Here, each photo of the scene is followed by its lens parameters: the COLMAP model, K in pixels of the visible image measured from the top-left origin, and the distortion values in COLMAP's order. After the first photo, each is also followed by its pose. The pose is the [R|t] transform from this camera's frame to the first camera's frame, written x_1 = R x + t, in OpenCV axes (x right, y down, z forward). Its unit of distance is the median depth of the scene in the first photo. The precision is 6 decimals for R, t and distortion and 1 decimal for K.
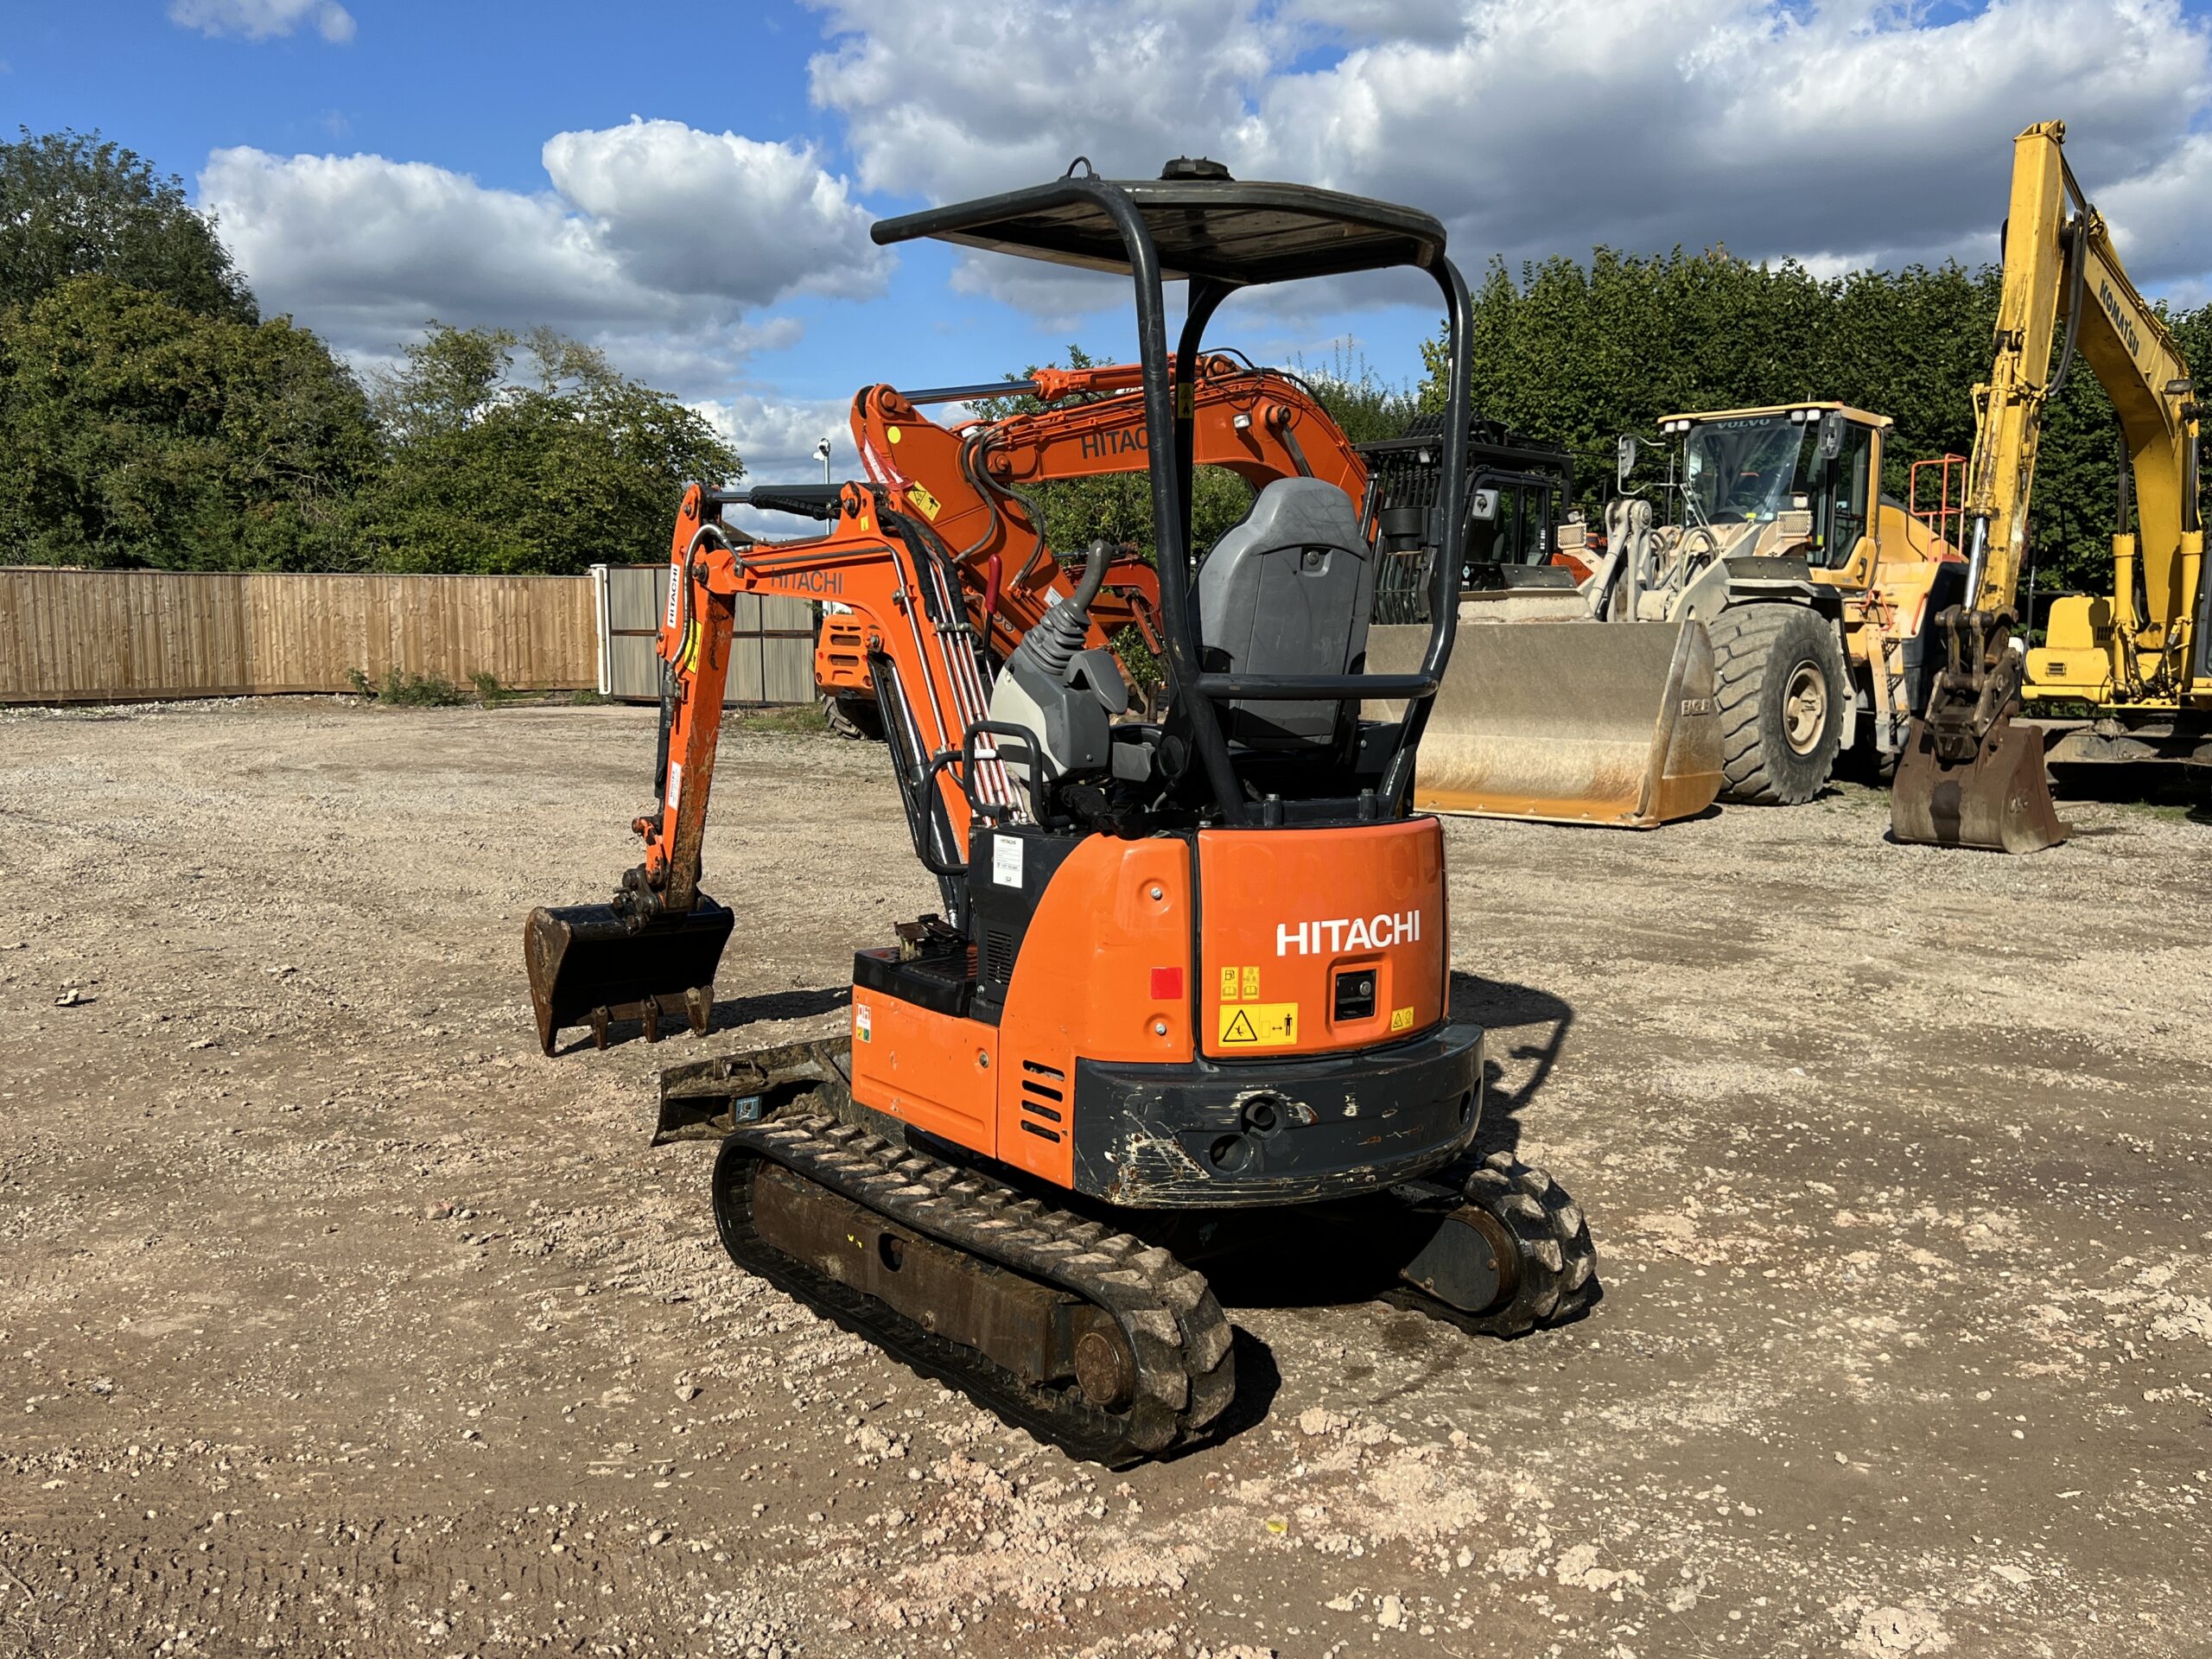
lens RADIAL K [[1901.8, 0, 1105.7], [0, 1901.8, 850.0], [0, 0, 1]] dist [0.037128, -0.039800]
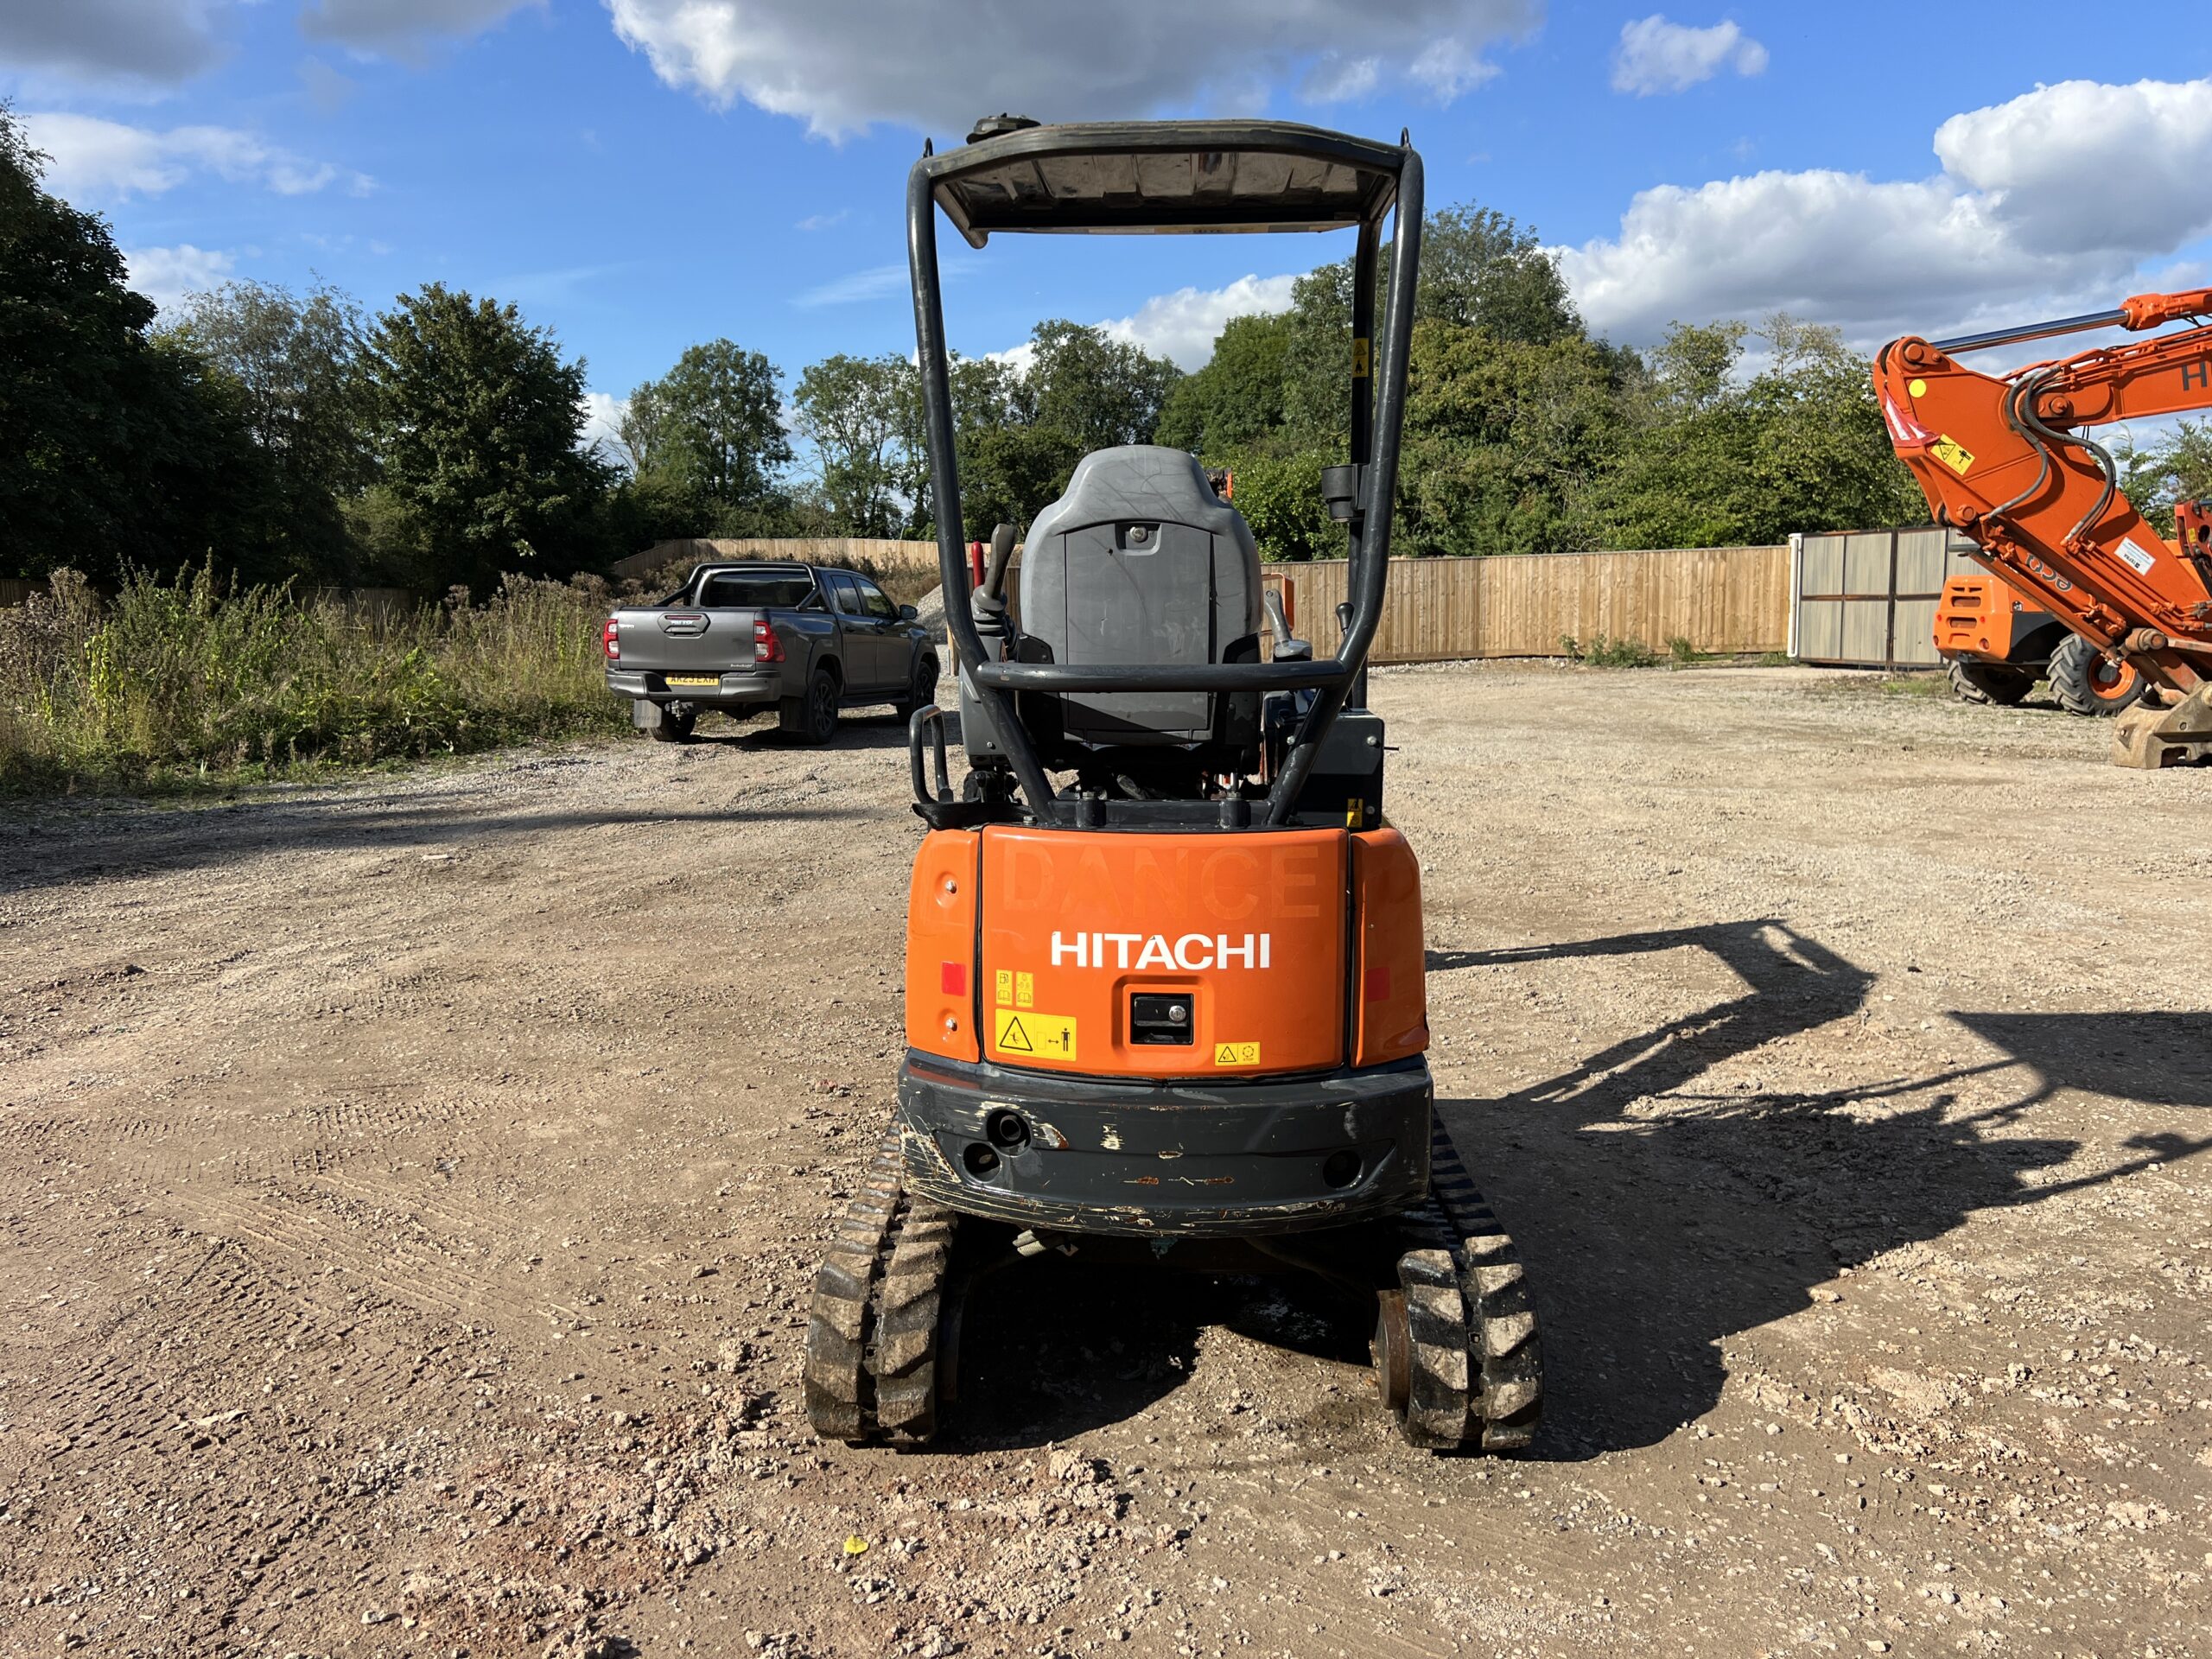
lens RADIAL K [[1669.7, 0, 1111.3], [0, 1669.7, 835.8], [0, 0, 1]] dist [0.053639, -0.055222]
pose [[0.753653, 0.071317, -0.653392, 0.075305], [-0.054011, 0.997454, 0.046573, -0.005572], [0.655050, 0.000190, 0.755586, 0.046177]]
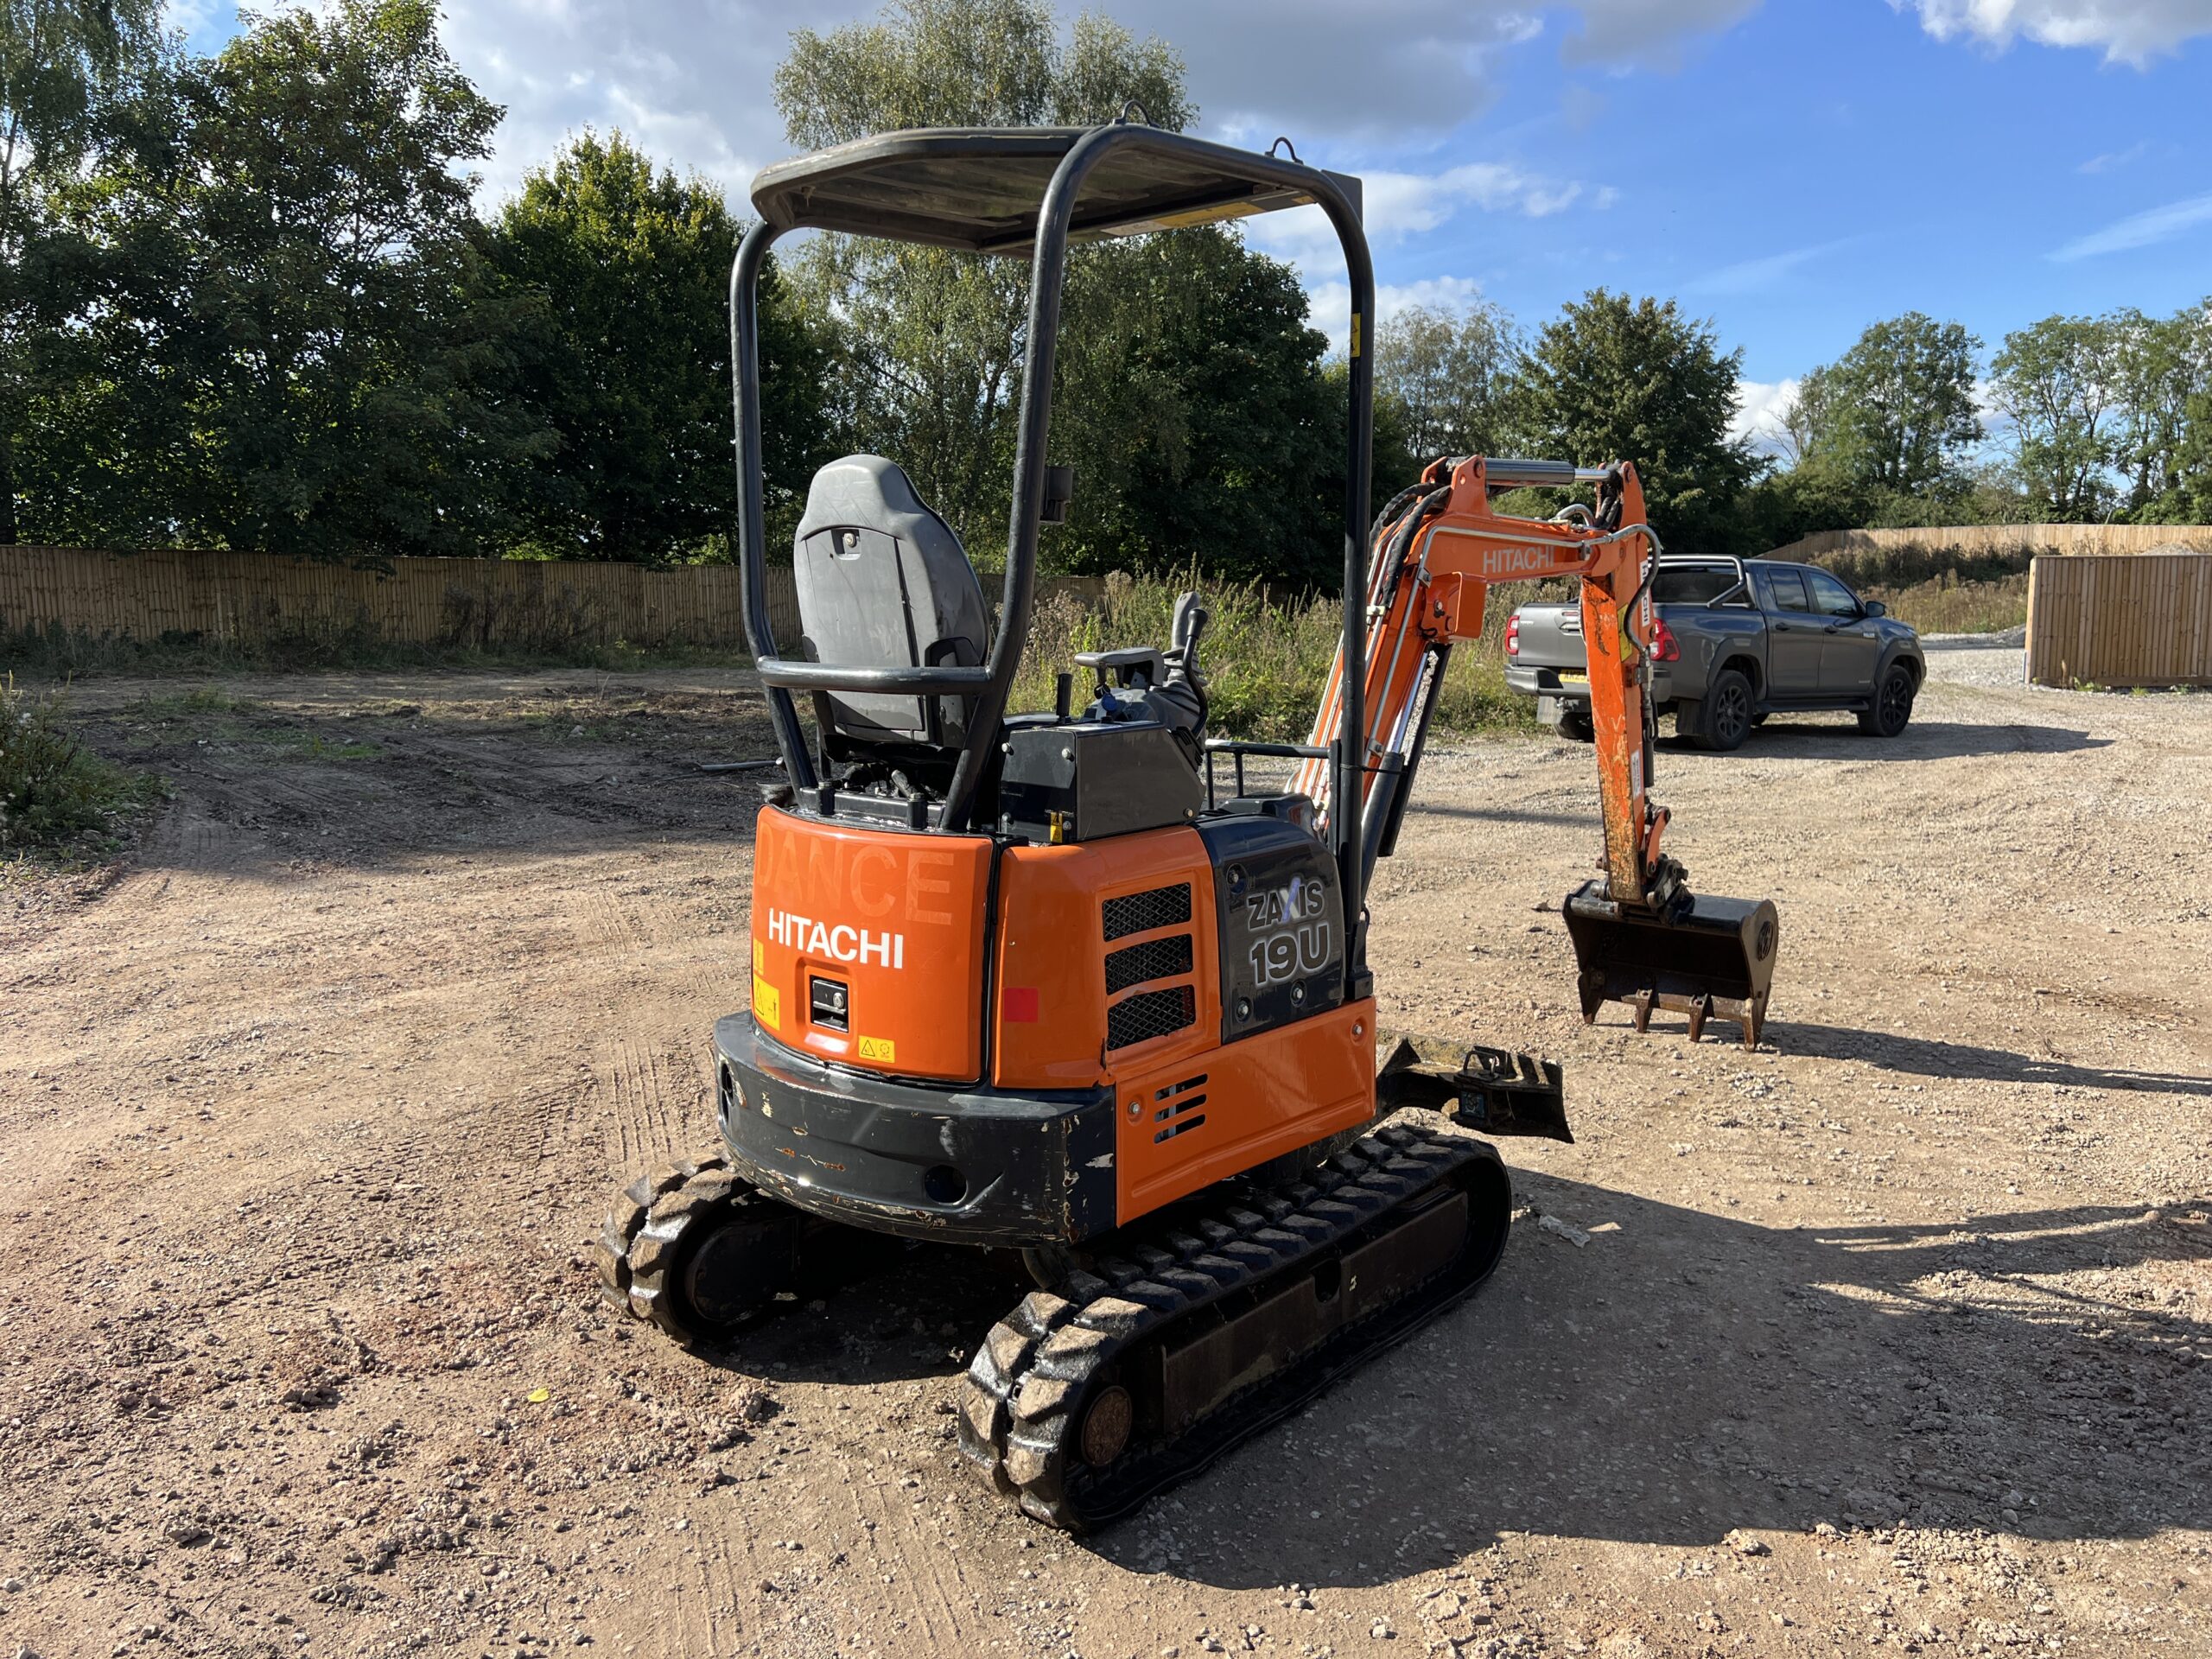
lens RADIAL K [[1669.7, 0, 1089.3], [0, 1669.7, 822.3], [0, 0, 1]] dist [0.053639, -0.055222]
pose [[0.170799, 0.115911, -0.978464, 0.115067], [-0.107117, 0.989355, 0.098503, -0.013051], [0.979466, 0.087986, 0.181396, 0.116440]]
